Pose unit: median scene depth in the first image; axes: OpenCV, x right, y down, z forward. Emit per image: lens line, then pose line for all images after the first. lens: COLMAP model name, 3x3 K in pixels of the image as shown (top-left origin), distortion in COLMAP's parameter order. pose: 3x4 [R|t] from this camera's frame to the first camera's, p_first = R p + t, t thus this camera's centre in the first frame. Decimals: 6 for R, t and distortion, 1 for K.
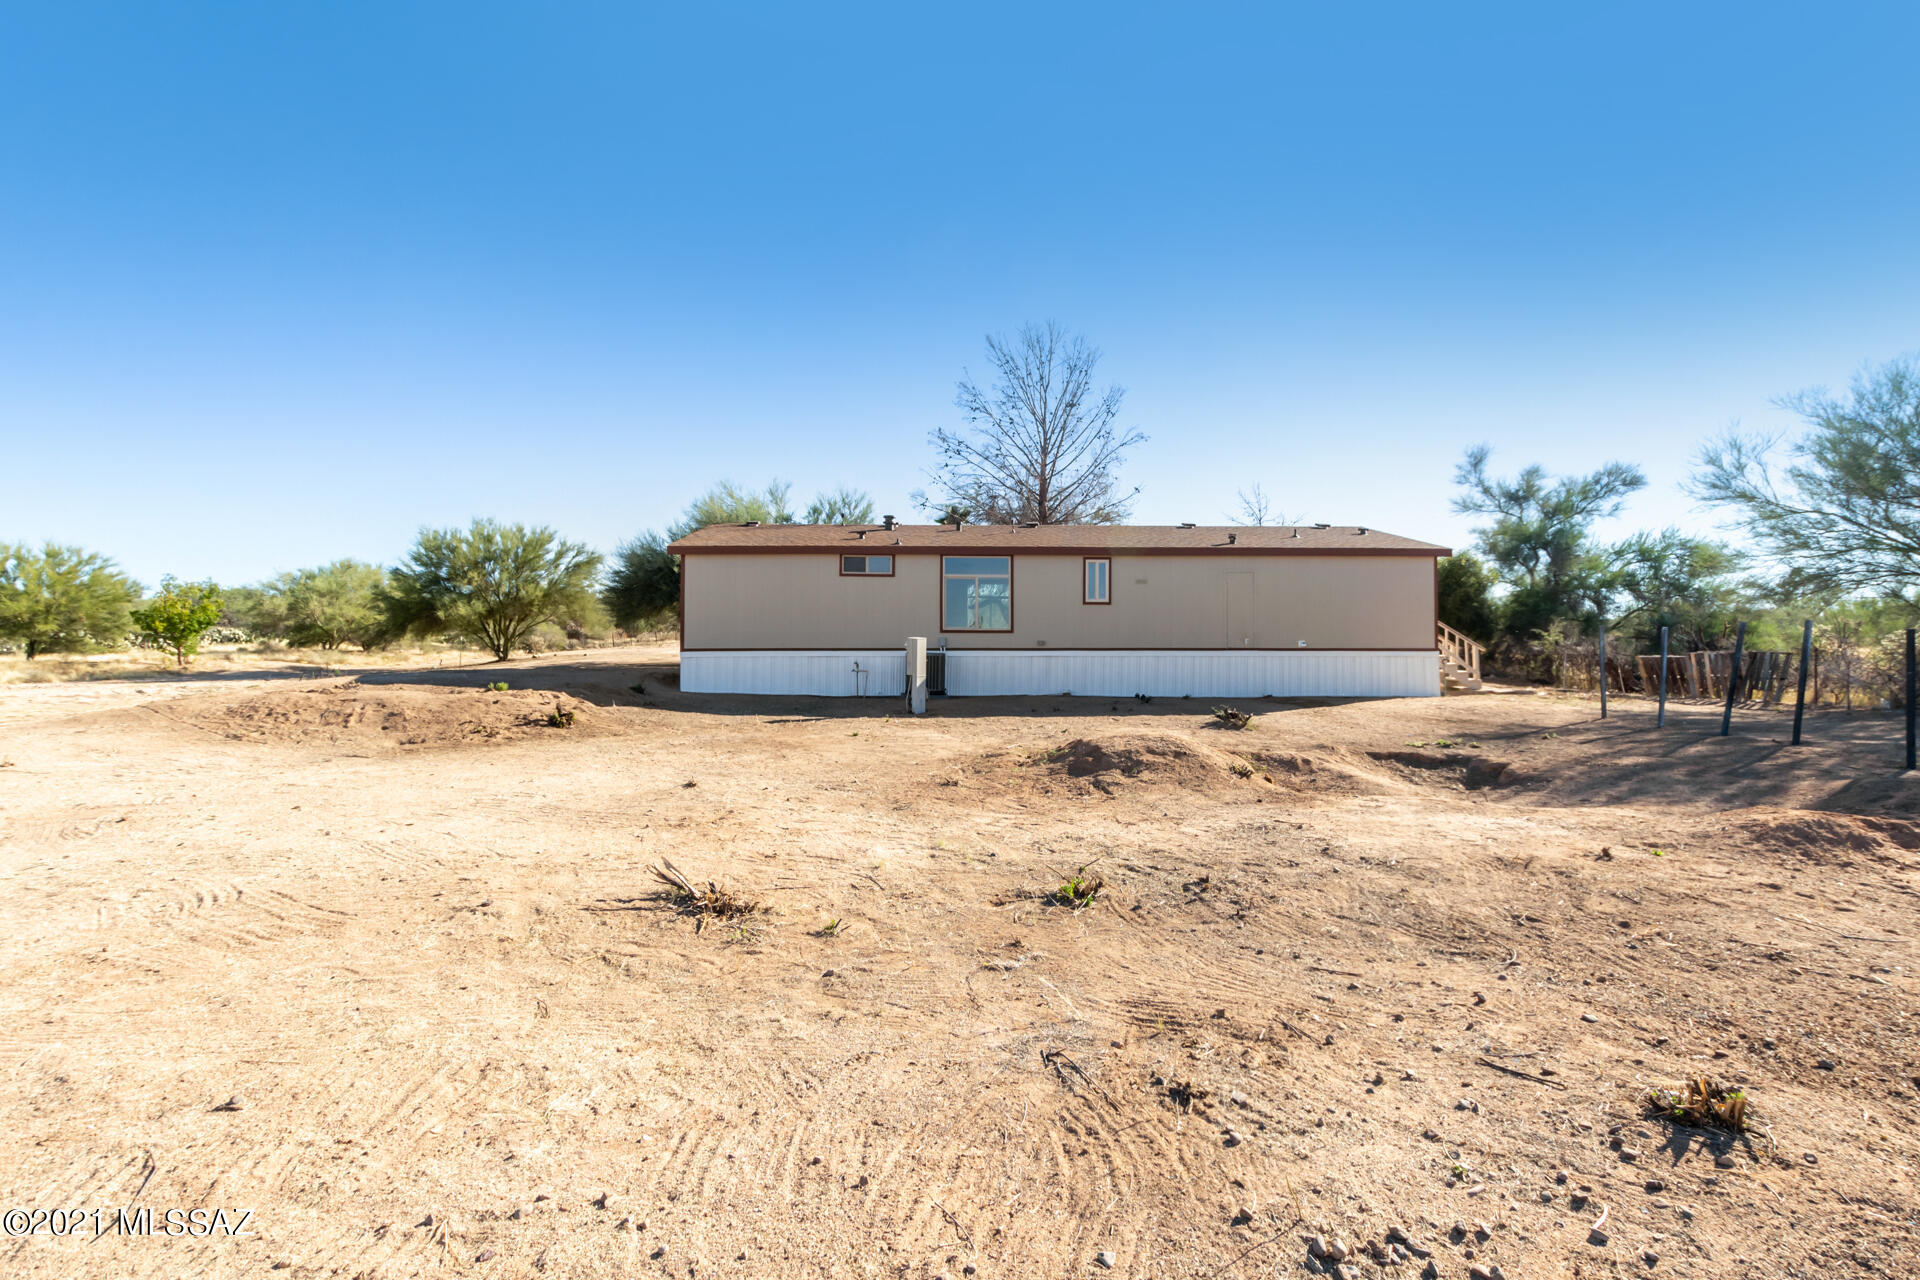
lens RADIAL K [[884.2, 0, 962.0], [0, 884.2, 635.1], [0, 0, 1]] dist [-0.028851, 0.000462]
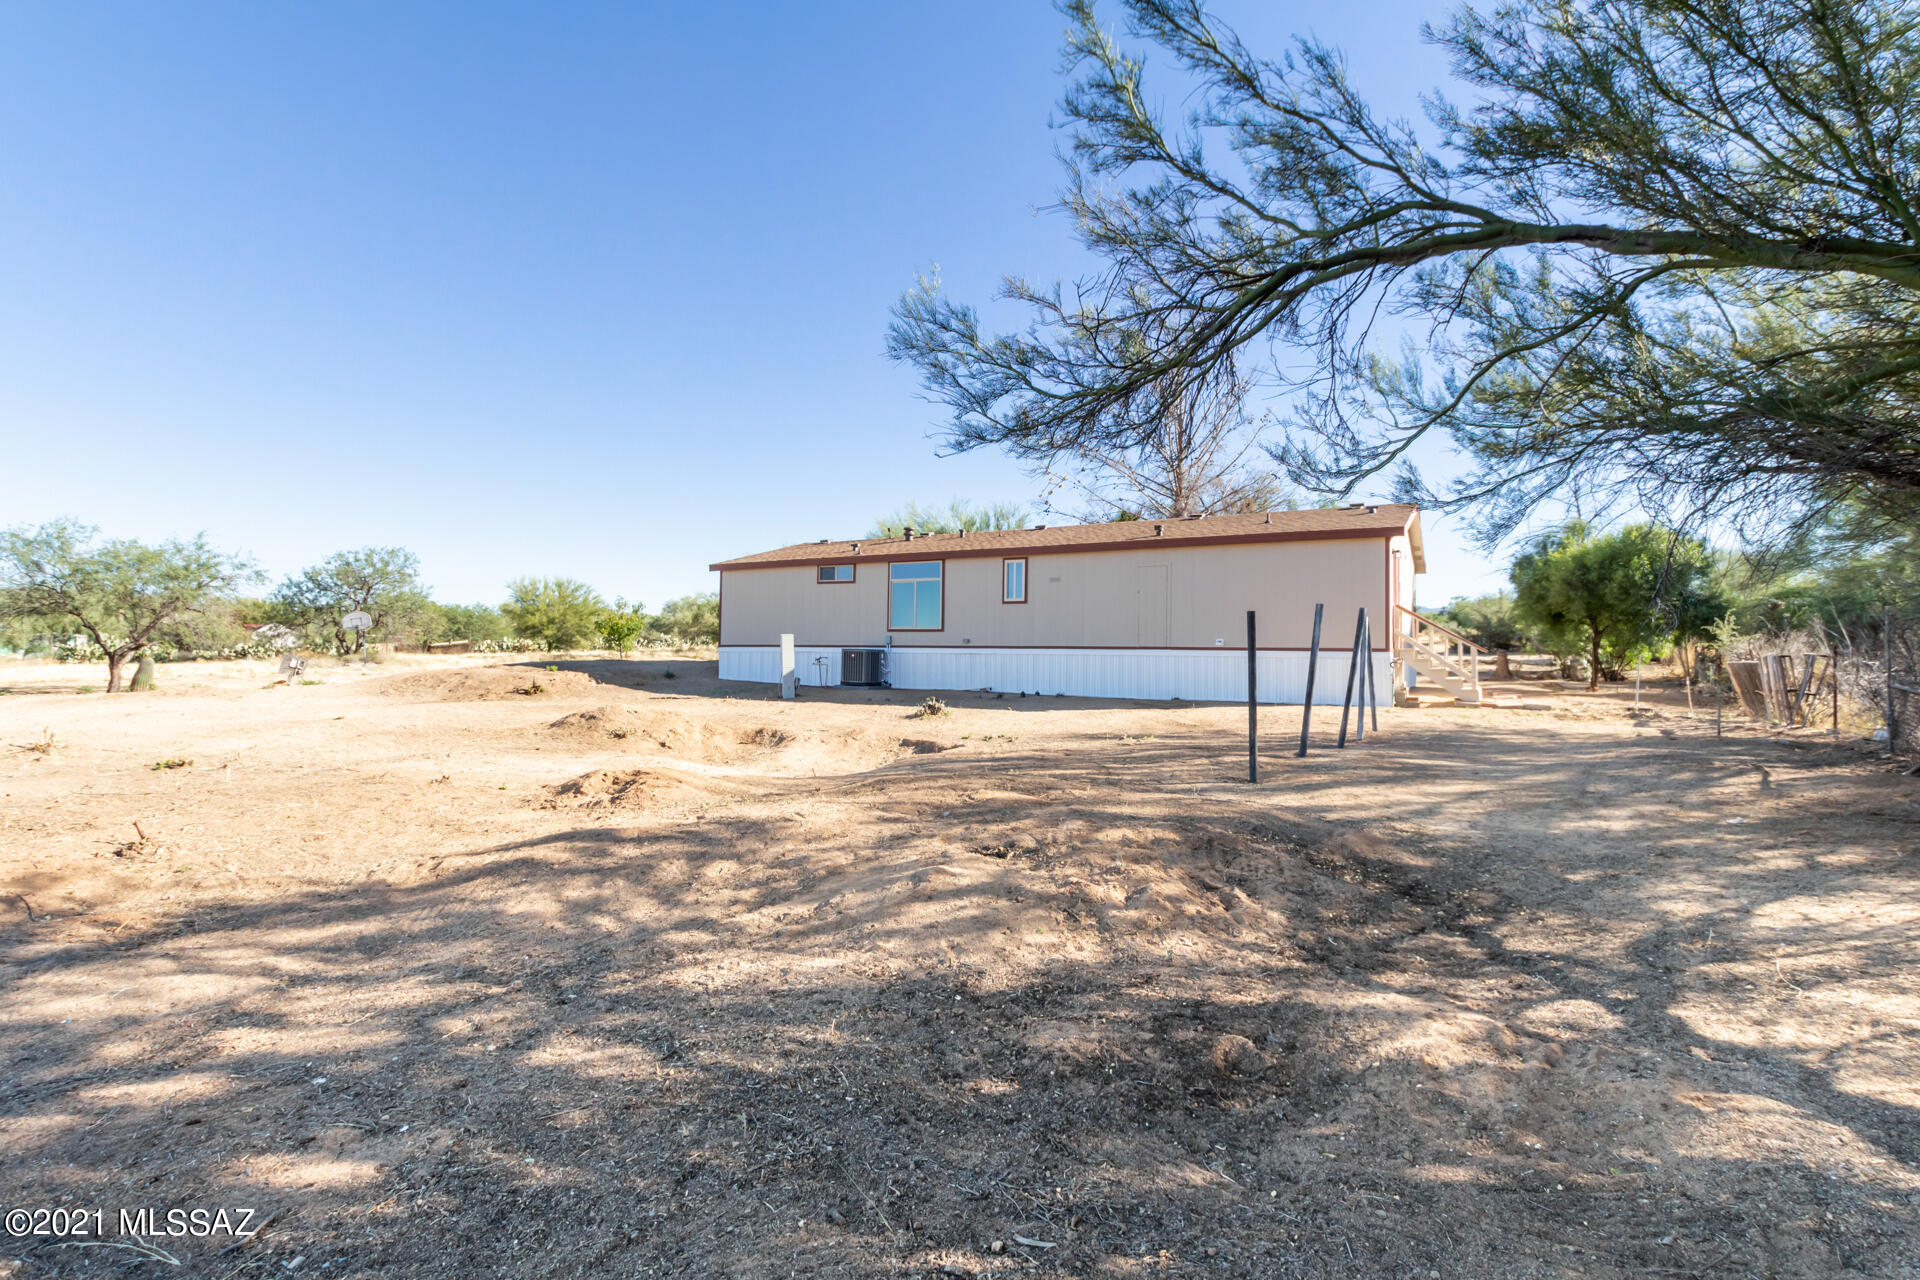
lens RADIAL K [[884.2, 0, 965.1], [0, 884.2, 641.5], [0, 0, 1]] dist [-0.028851, 0.000462]
pose [[0.863067, 0.002179, -0.505084, 0.623496], [-0.004421, 0.999985, -0.003239, 0.013354], [0.505070, 0.005029, 0.863064, 0.084344]]
